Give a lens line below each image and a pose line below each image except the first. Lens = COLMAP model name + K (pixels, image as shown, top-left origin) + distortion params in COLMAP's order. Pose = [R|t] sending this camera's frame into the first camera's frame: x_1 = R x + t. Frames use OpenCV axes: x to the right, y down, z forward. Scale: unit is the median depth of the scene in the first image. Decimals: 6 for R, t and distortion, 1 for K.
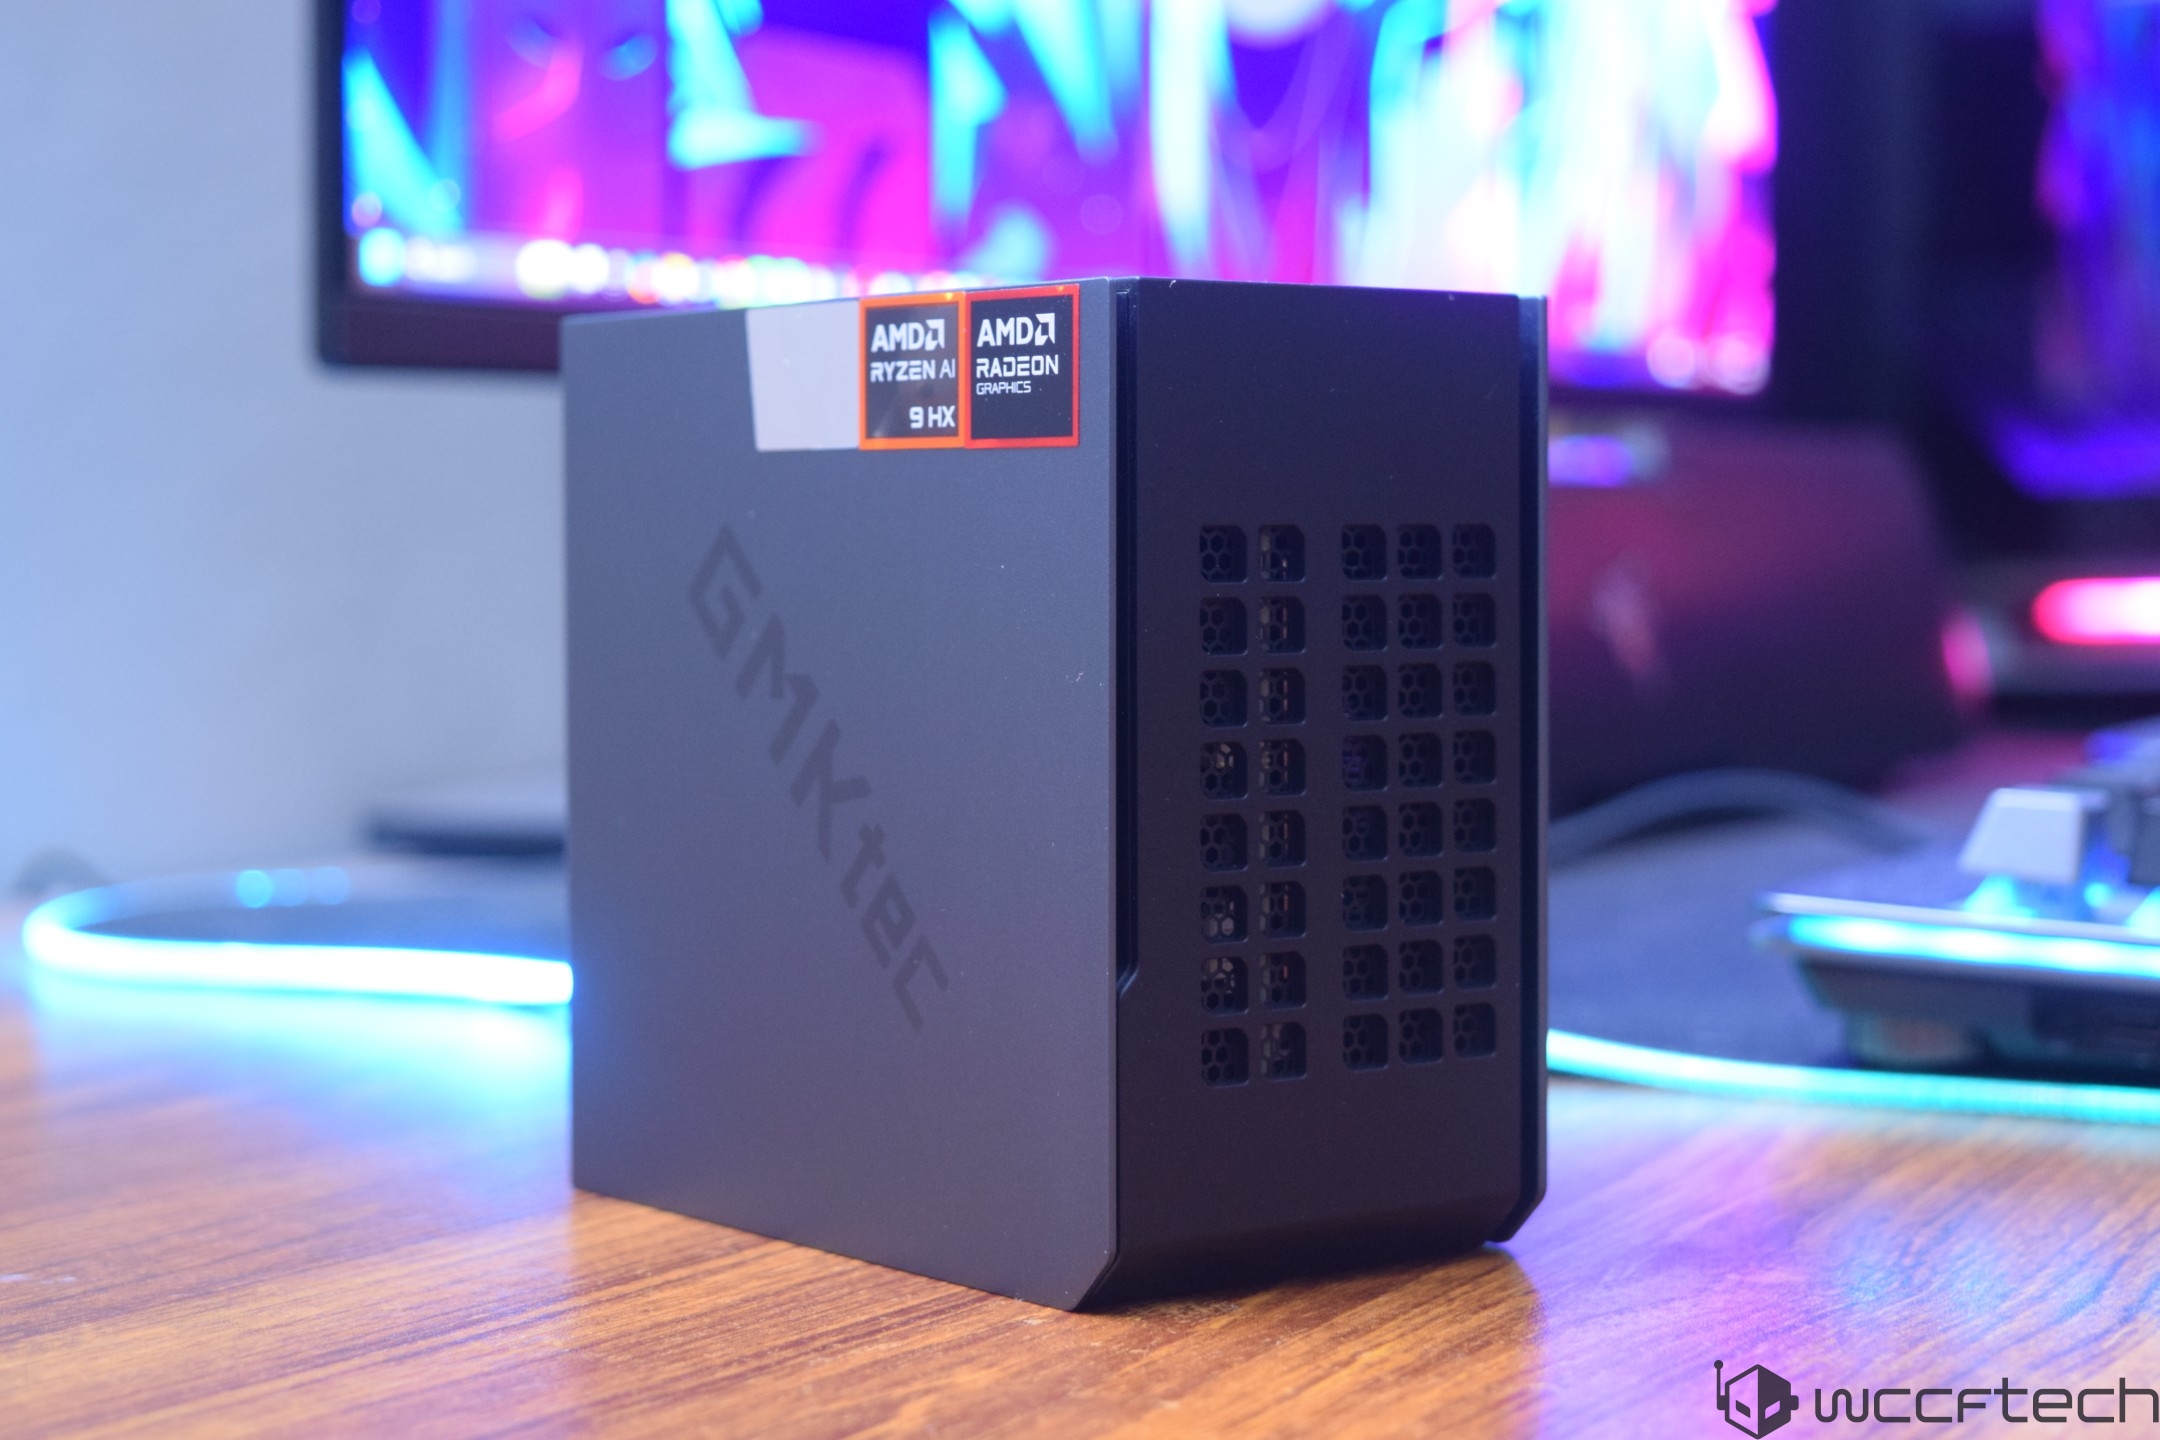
lens RADIAL K [[4260.0, 0, 1071.7], [0, 4260.0, 706.4], [0, 0, 1]] dist [0.004317, 0.000000]
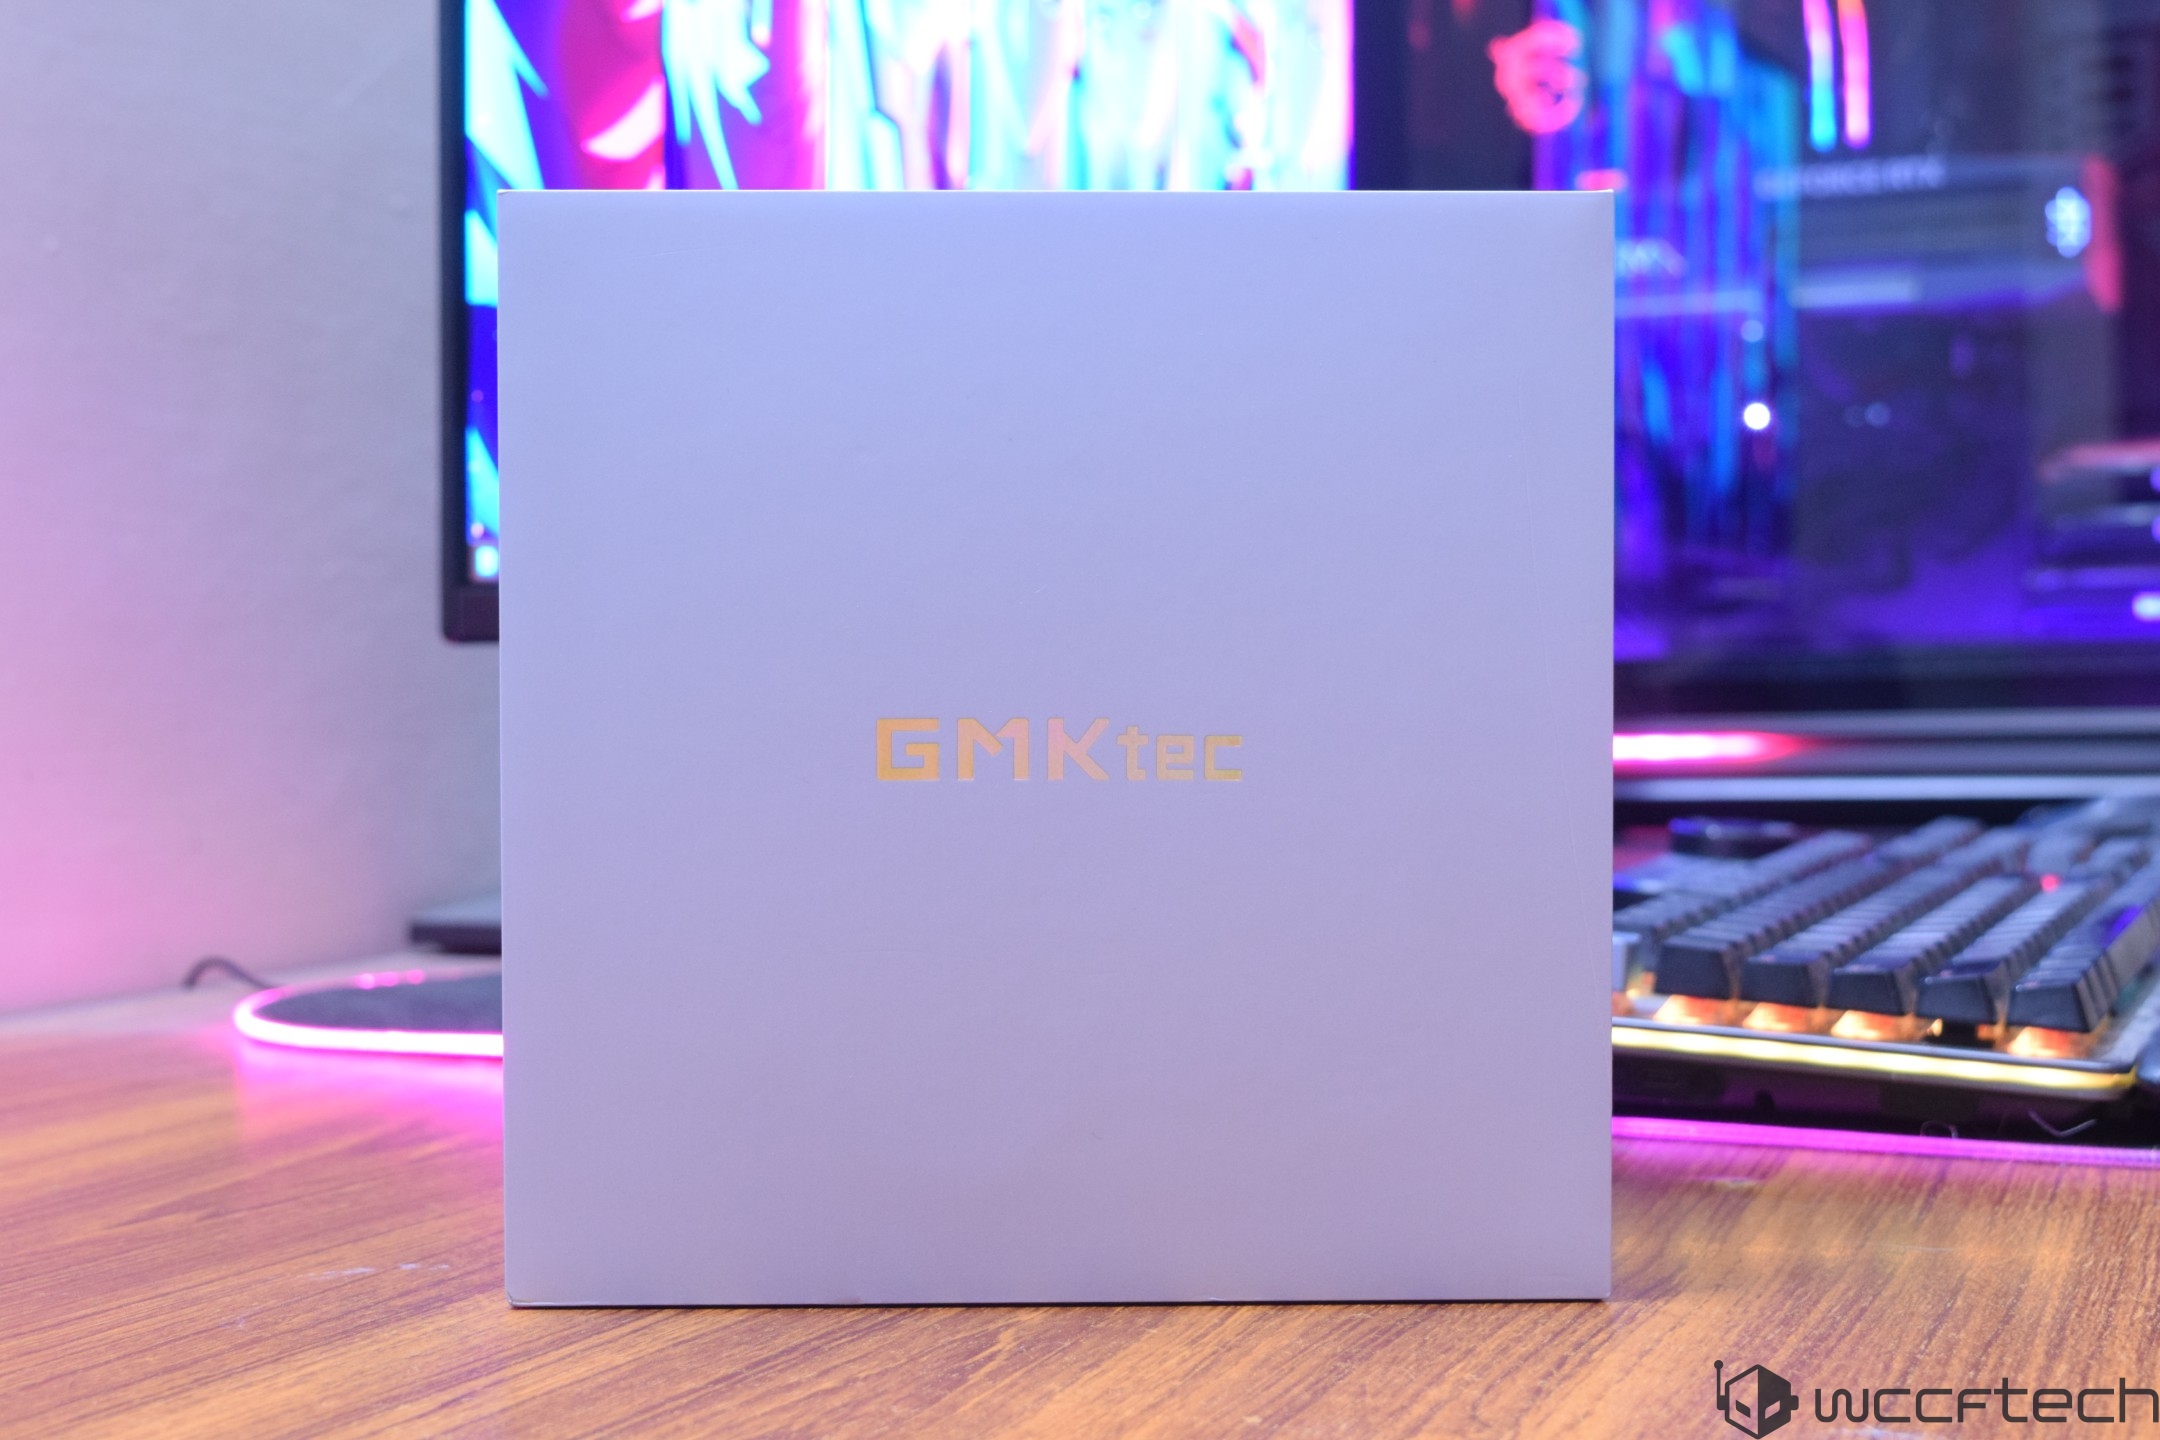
lens RADIAL K [[3350.9, 0, 1085.8], [0, 3350.9, 715.0], [0, 0, 1]] dist [0.001743, 0.000000]
pose [[0.994205, -0.002474, 0.107475, -0.108124], [0.003863, 0.999912, -0.012717, -0.049878], [-0.107434, 0.013059, 0.994126, -0.255543]]
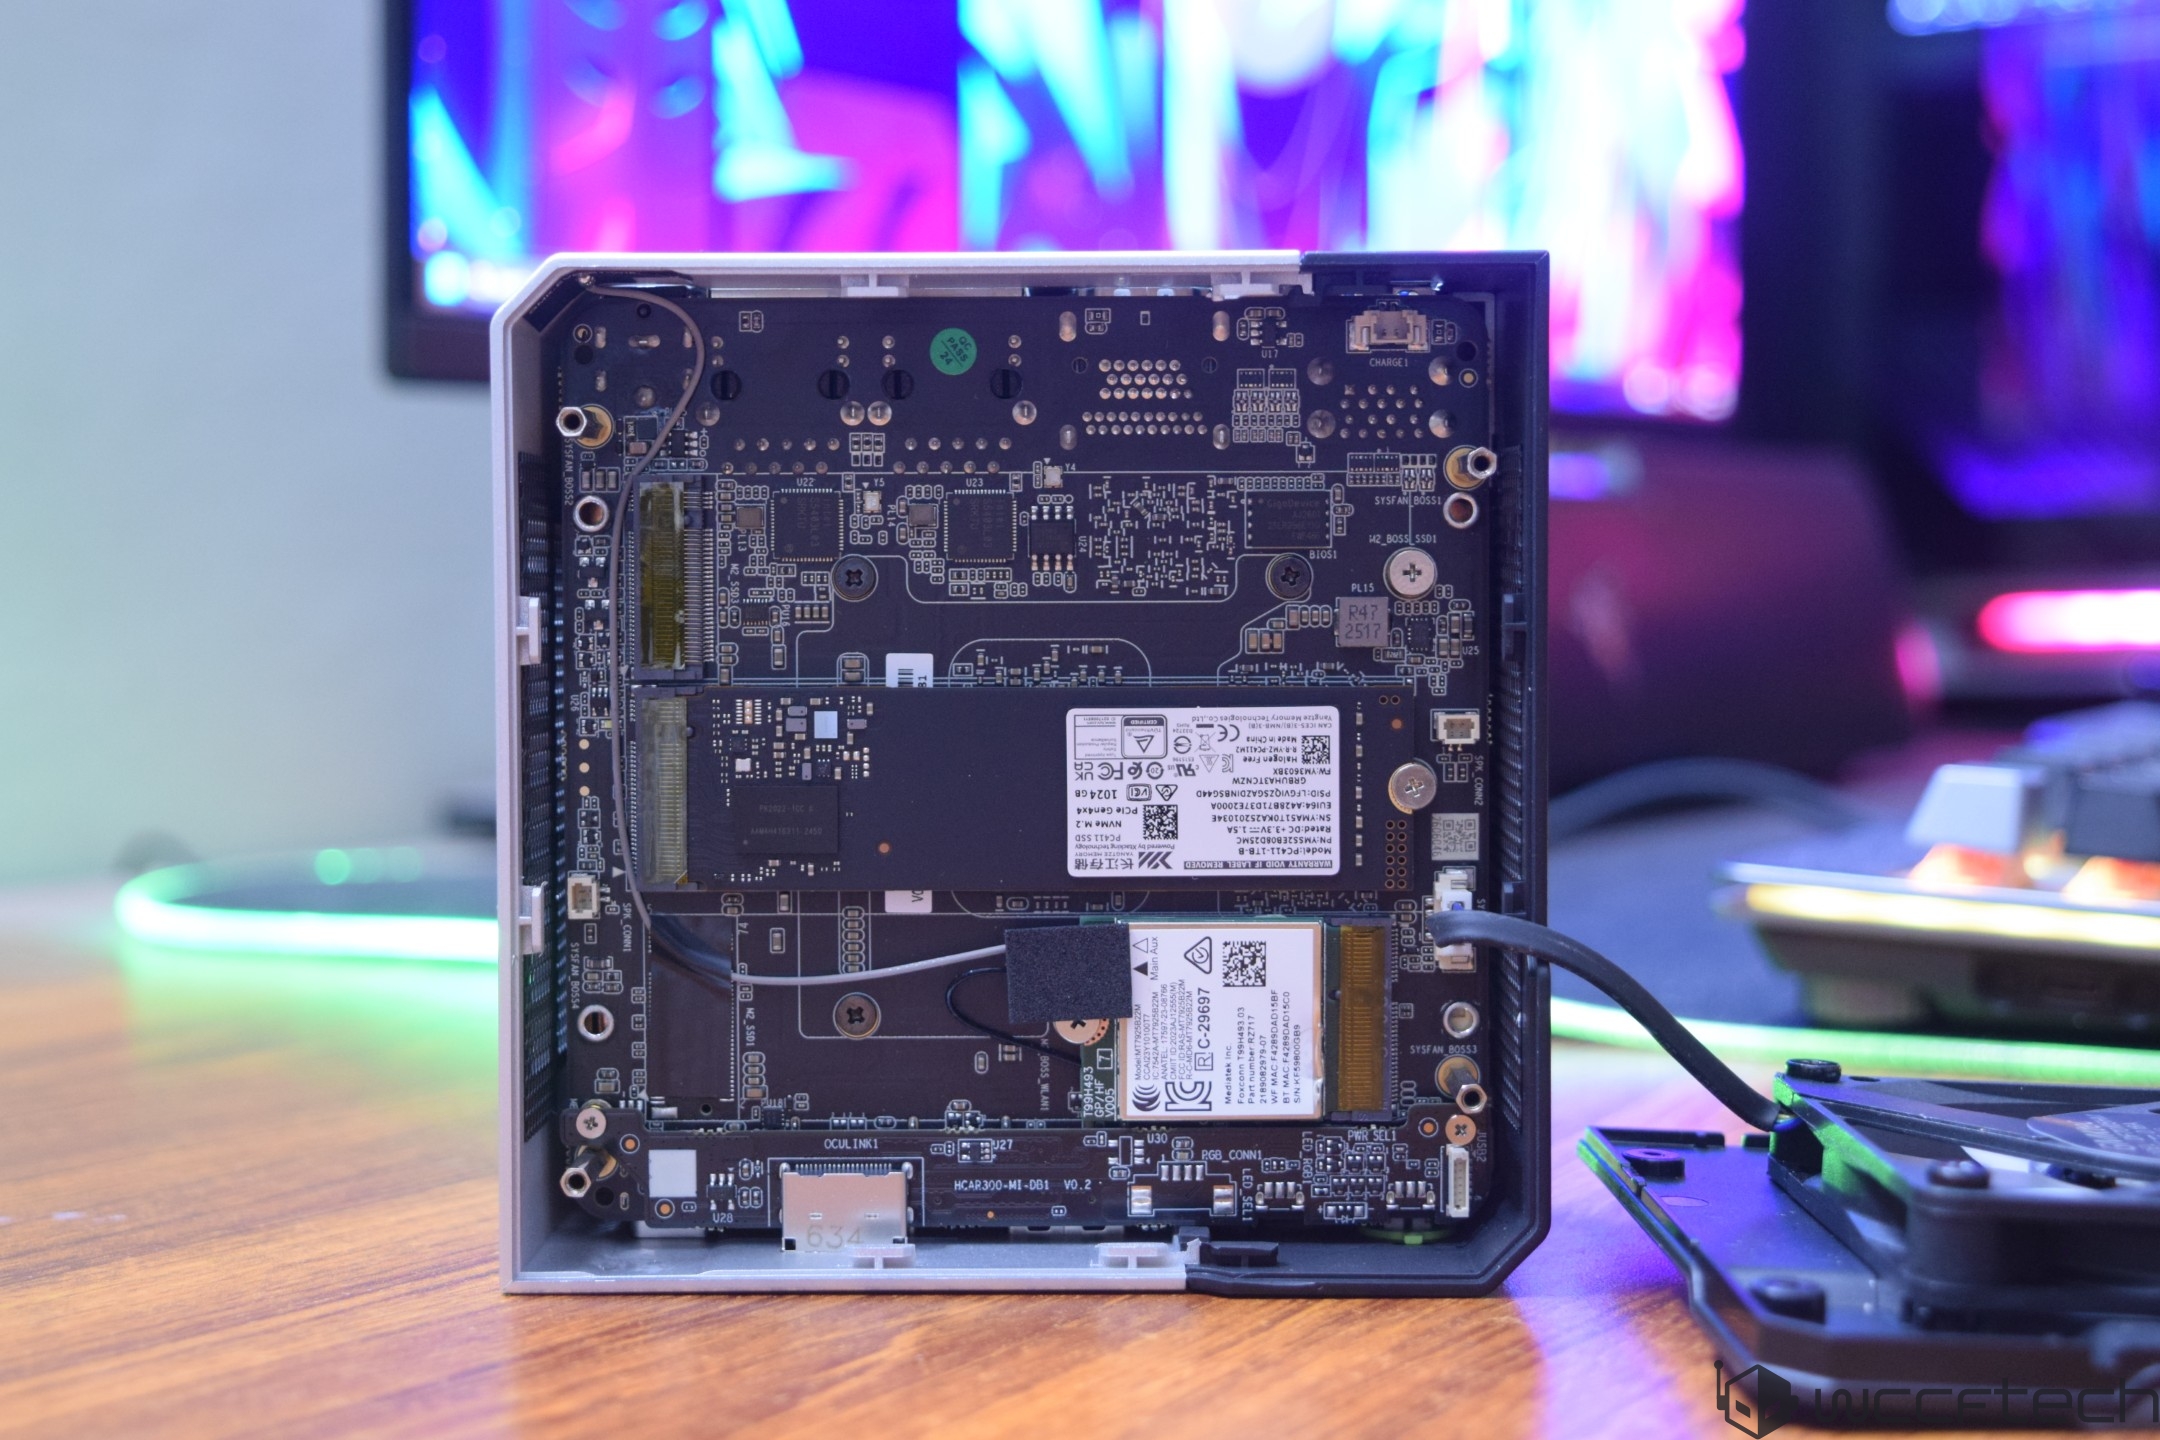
lens RADIAL K [[3833.2, 0, 1085.5], [0, 3833.2, 717.3], [0, 0, 1]] dist [-0.007710, 0.000000]
pose [[0.999972, 0.001033, -0.007465, 0.010210], [-0.001043, 0.999999, -0.001374, 0.009313], [0.007463, 0.001382, 0.999971, 0.040430]]
